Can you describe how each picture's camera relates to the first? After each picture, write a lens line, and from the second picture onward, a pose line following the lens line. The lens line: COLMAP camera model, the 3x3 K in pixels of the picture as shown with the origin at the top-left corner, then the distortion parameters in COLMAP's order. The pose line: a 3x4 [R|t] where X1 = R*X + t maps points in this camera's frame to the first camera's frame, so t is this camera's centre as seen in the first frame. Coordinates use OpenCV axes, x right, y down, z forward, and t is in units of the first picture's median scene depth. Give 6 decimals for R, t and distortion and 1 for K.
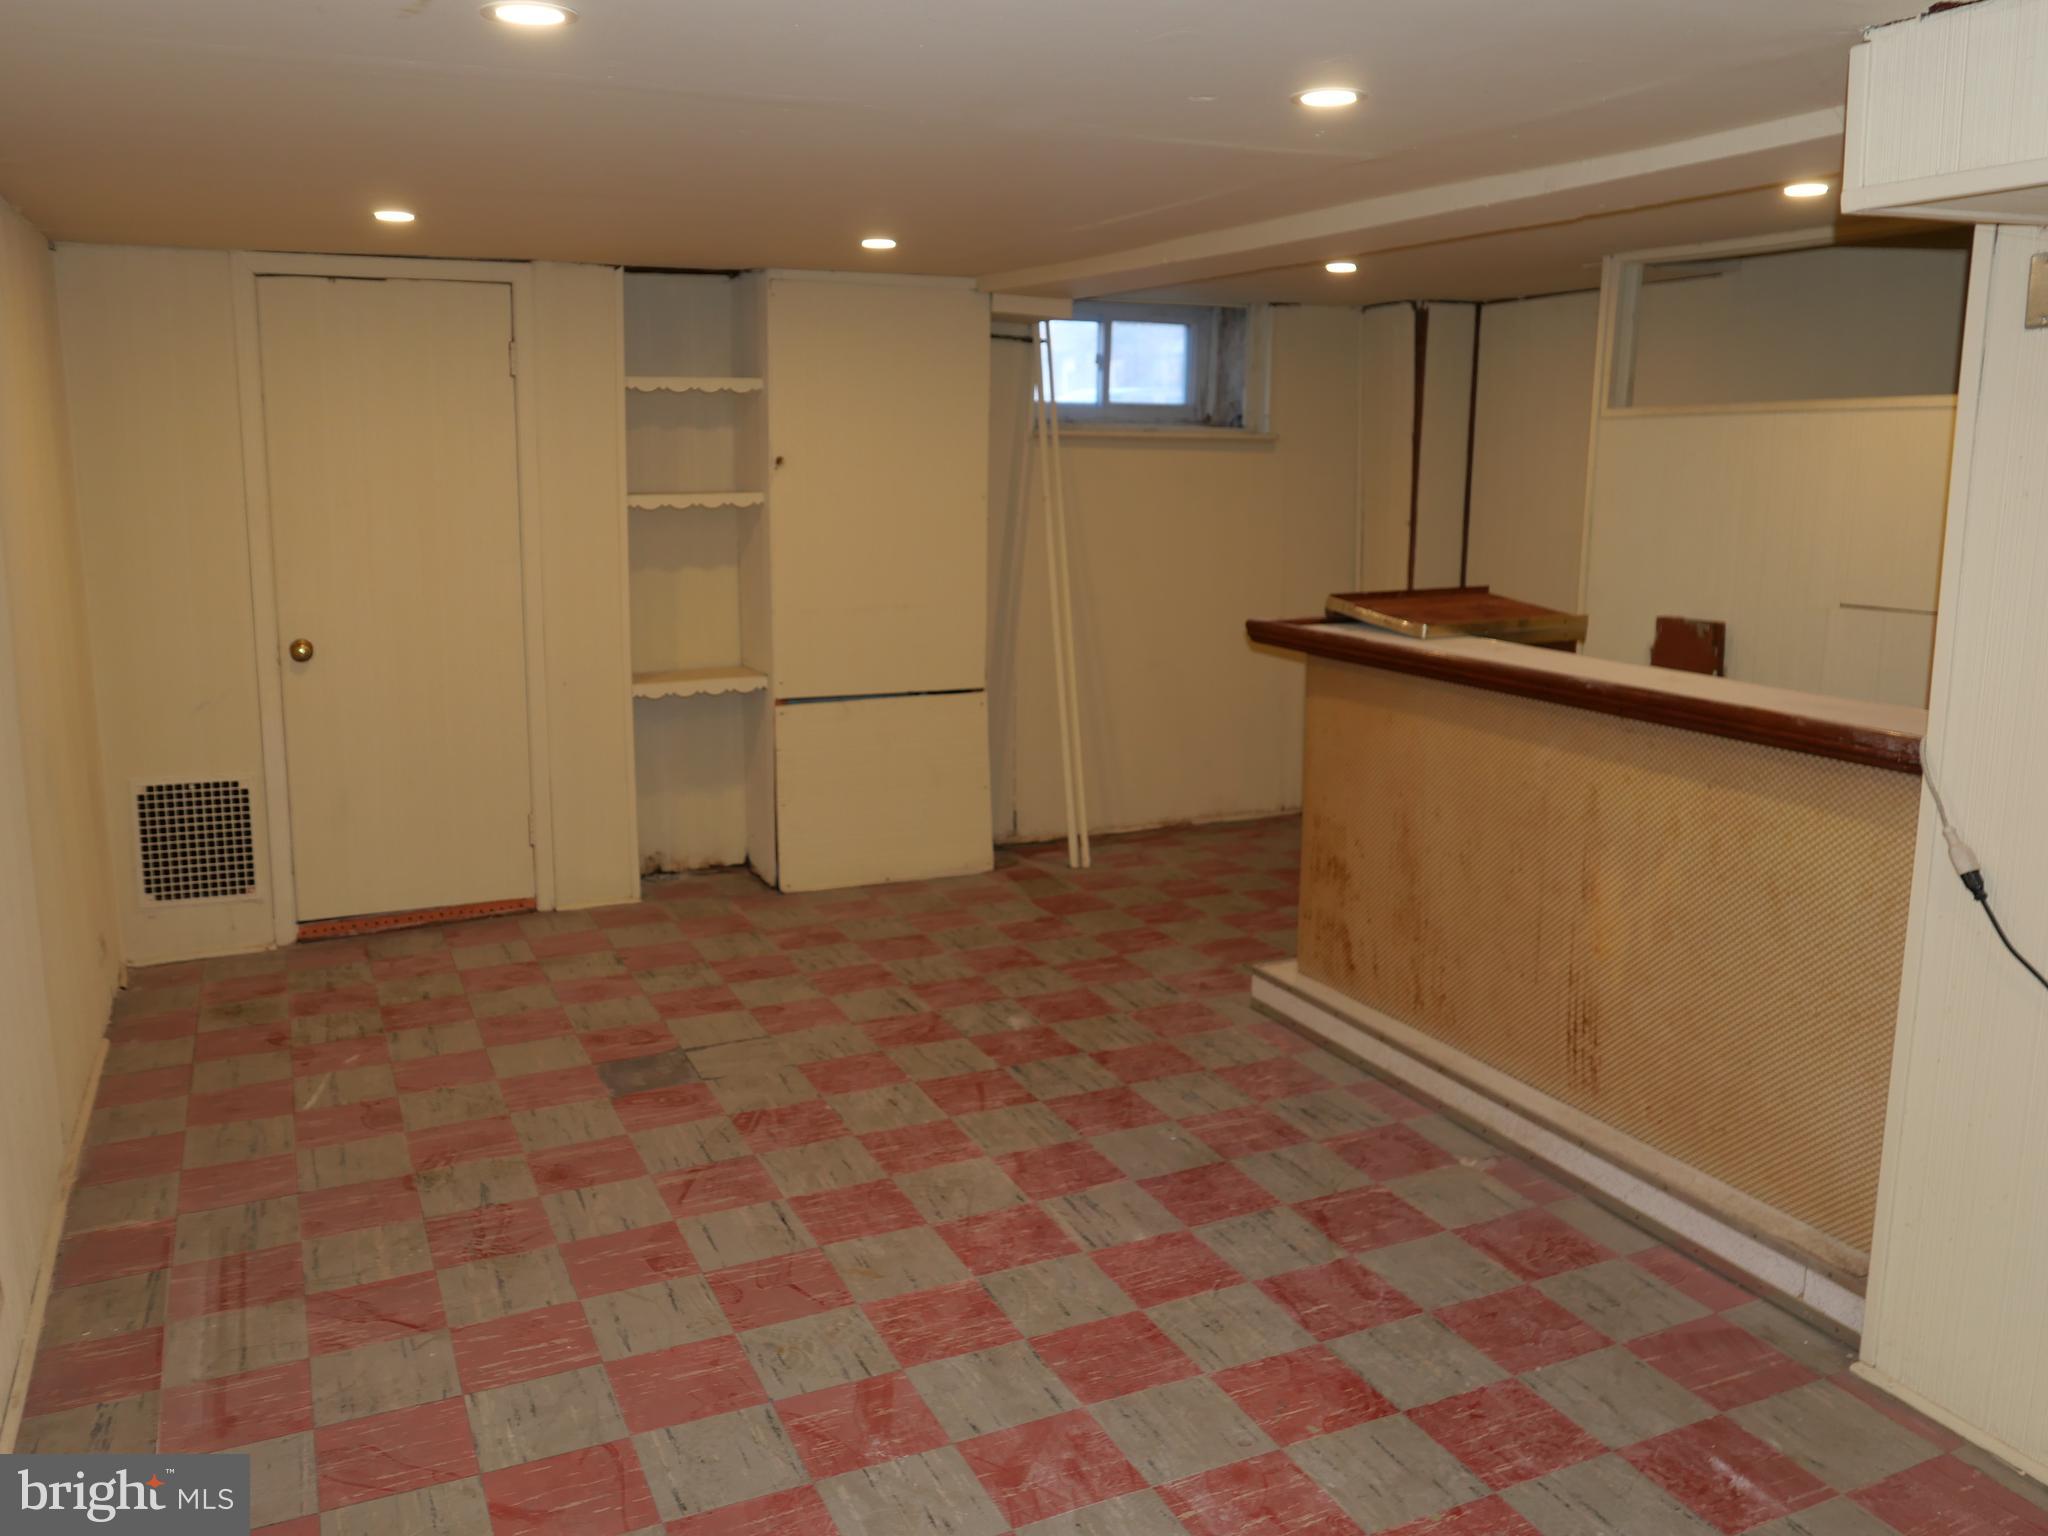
lens RADIAL K [[1679.7, 0, 1025.2], [0, 1679.7, 765.1], [0, 0, 1]] dist [-0.015011, 0.001930]
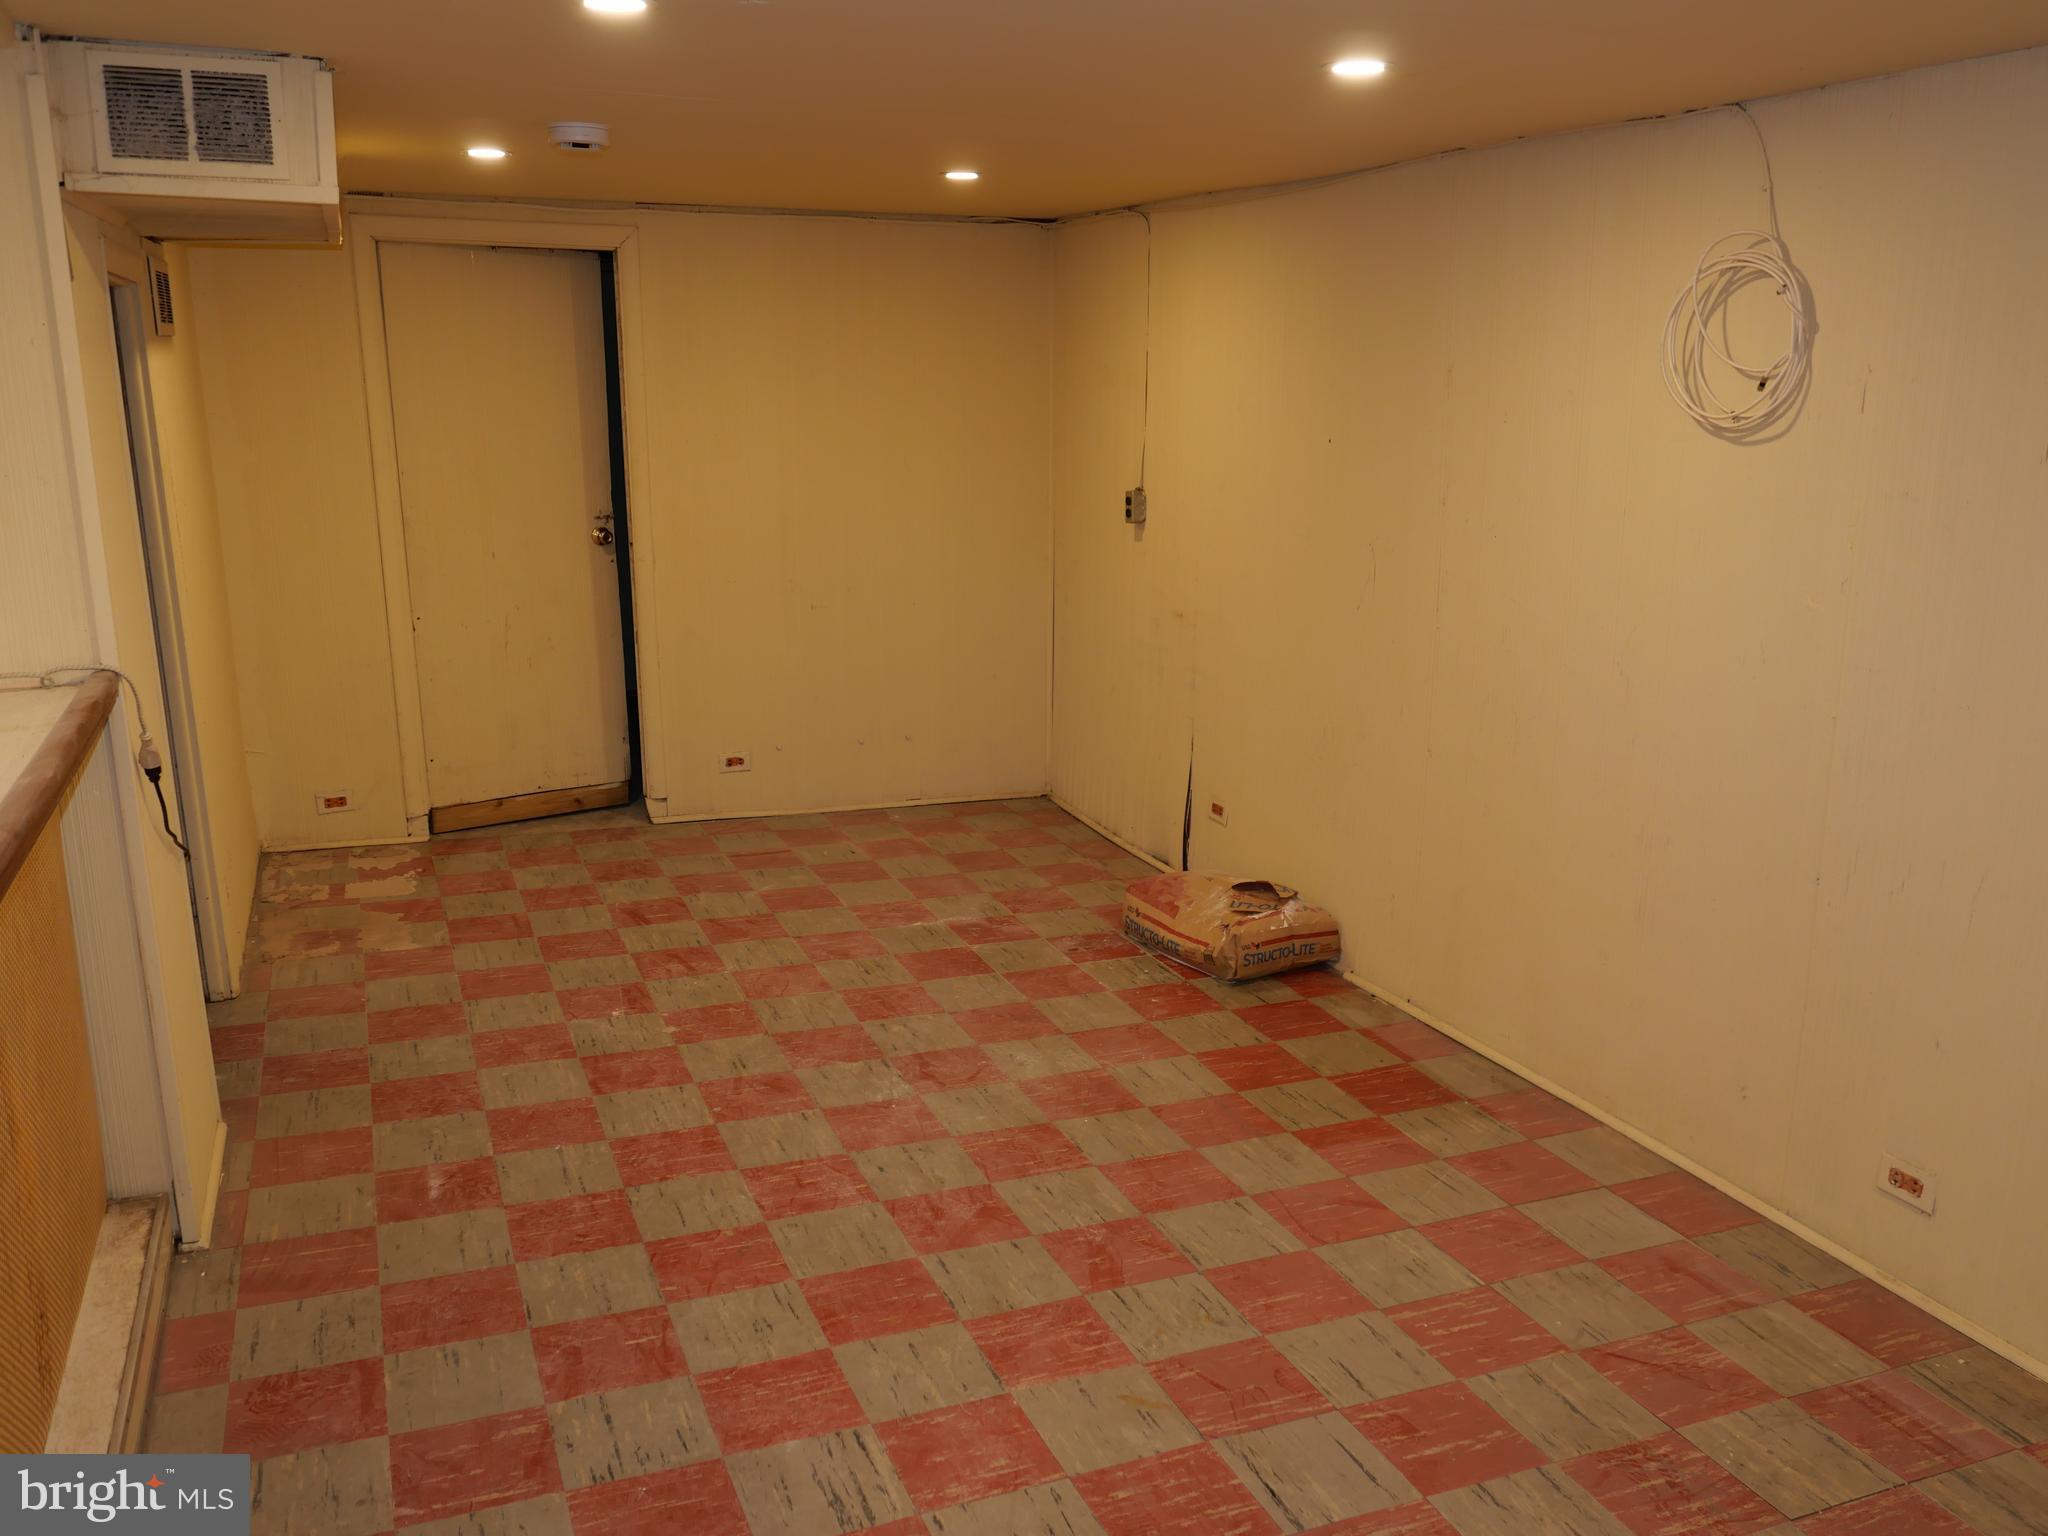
lens RADIAL K [[1679.7, 0, 1022.5], [0, 1679.7, 771.4], [0, 0, 1]] dist [-0.015011, 0.001930]
pose [[-0.999031, -0.014930, 0.041400, -0.072047], [0.003708, 0.908795, 0.417227, -0.357613], [-0.043853, 0.416977, -0.907859, 1.762691]]
